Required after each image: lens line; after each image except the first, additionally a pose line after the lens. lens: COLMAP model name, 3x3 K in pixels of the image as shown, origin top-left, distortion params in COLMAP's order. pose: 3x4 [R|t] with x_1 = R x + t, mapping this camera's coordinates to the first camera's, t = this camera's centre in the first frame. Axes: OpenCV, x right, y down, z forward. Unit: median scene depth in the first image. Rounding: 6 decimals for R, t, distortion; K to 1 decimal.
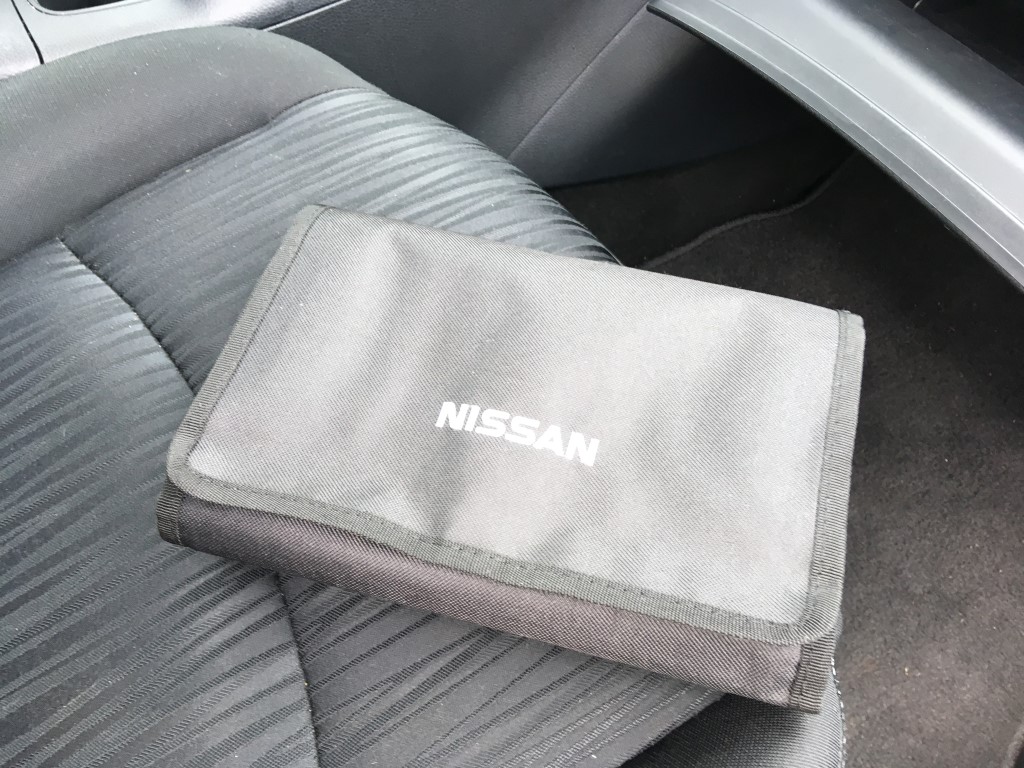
lens RADIAL K [[861.0, 0, 508.7], [0, 861.0, 382.6], [0, 0, 1]] dist [0.112195, -0.170286]
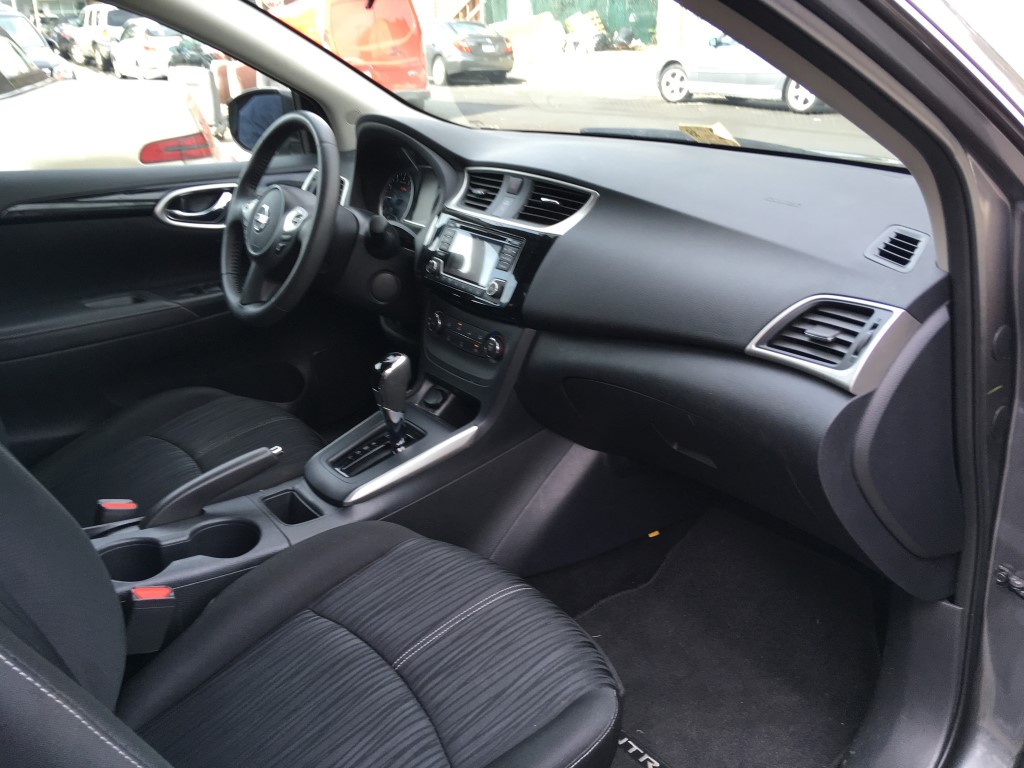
lens RADIAL K [[861.0, 0, 508.7], [0, 861.0, 382.6], [0, 0, 1]] dist [0.112195, -0.170286]
pose [[0.991150, -0.113469, 0.068895, -0.039881], [0.132741, 0.852309, -0.505914, 0.606468], [-0.001314, 0.510582, 0.859828, -1.433444]]
